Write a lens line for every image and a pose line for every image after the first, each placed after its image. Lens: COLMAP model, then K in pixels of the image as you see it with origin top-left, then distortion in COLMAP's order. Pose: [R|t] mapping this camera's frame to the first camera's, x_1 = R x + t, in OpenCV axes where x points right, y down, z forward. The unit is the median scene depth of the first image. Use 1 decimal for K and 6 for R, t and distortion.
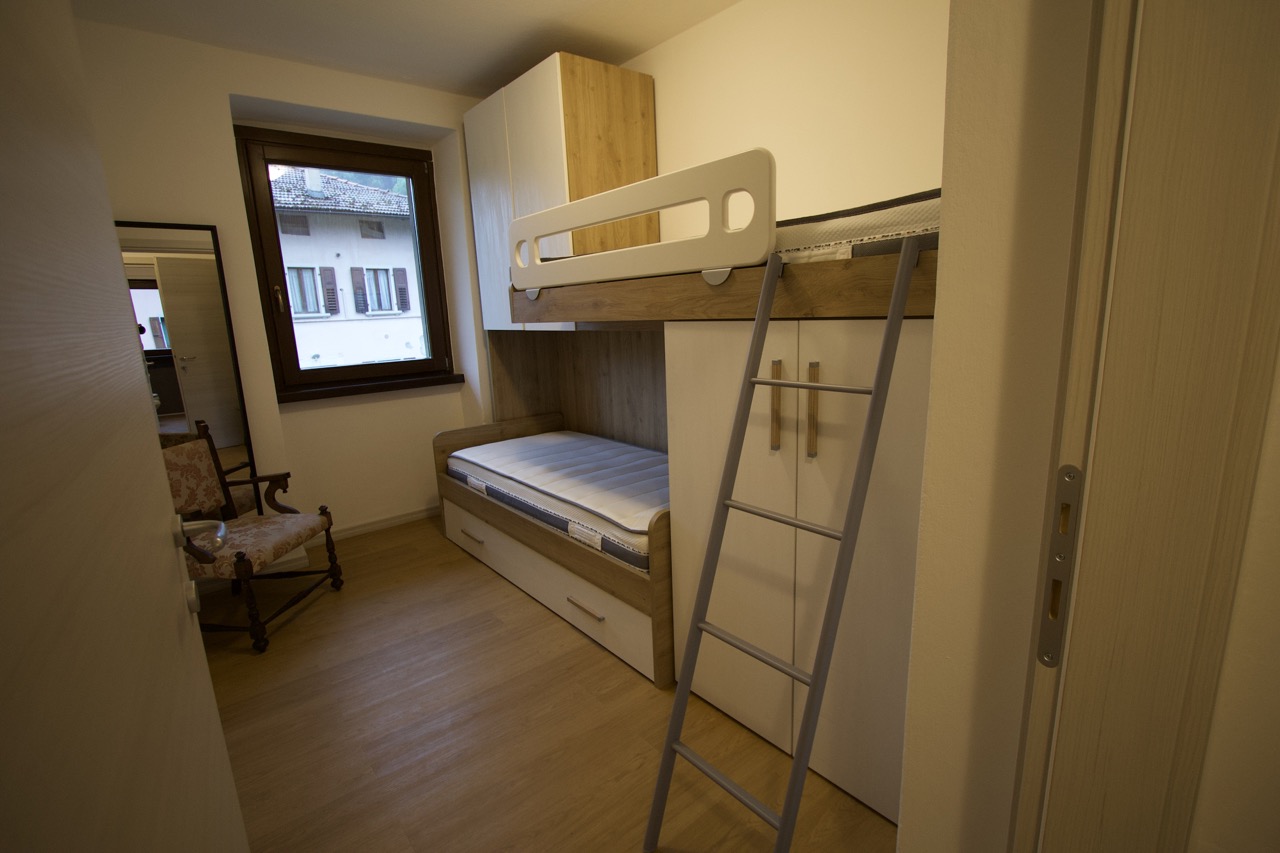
lens RADIAL K [[589.5, 0, 644.8], [0, 589.5, 434.7], [0, 0, 1]] dist [-0.019363, 0.001839]
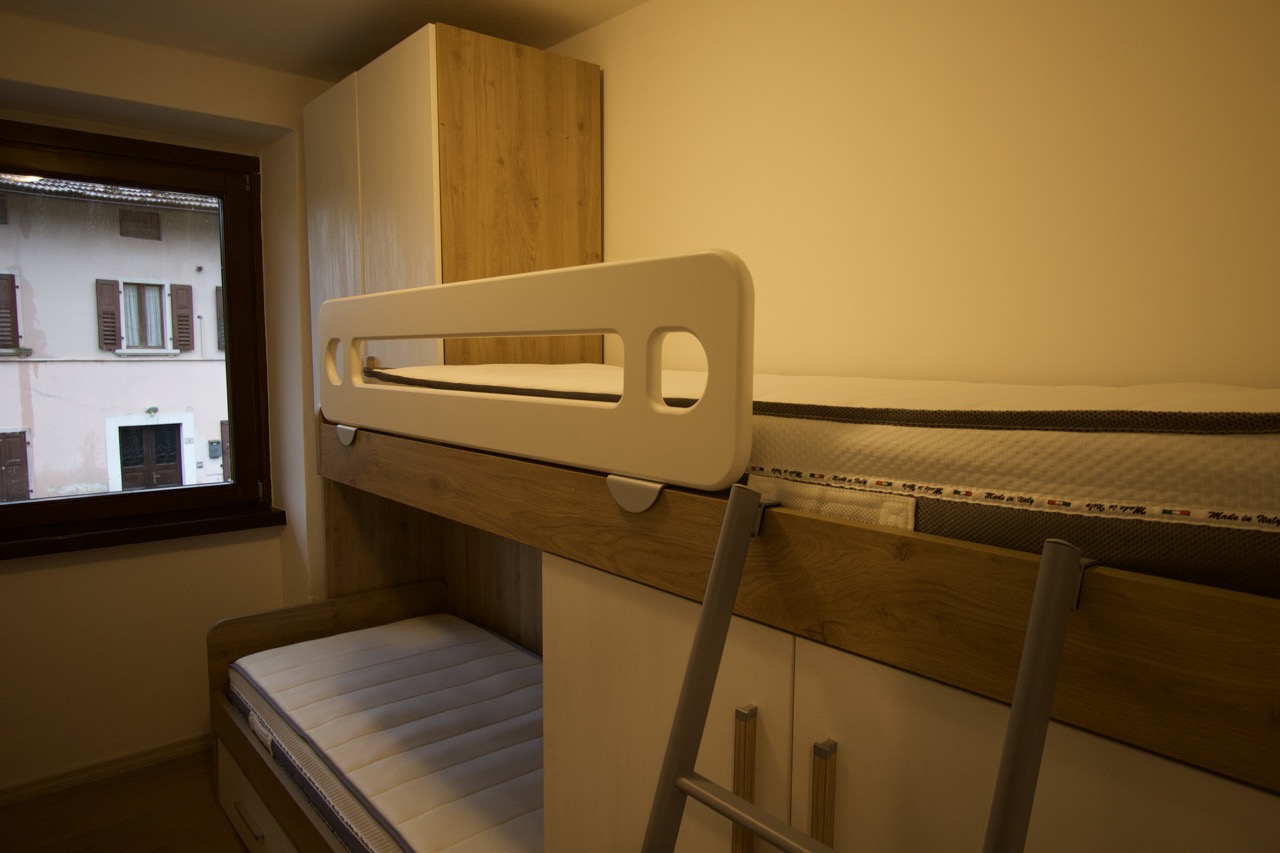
lens RADIAL K [[801.4, 0, 651.6], [0, 801.4, 425.1], [0, 0, 1]] dist [-0.010836, 0.002044]
pose [[0.998988, 0.043916, 0.009753, 0.088667], [-0.042623, 0.993340, -0.107045, -0.177877], [-0.014389, 0.106520, 0.994206, 0.241553]]
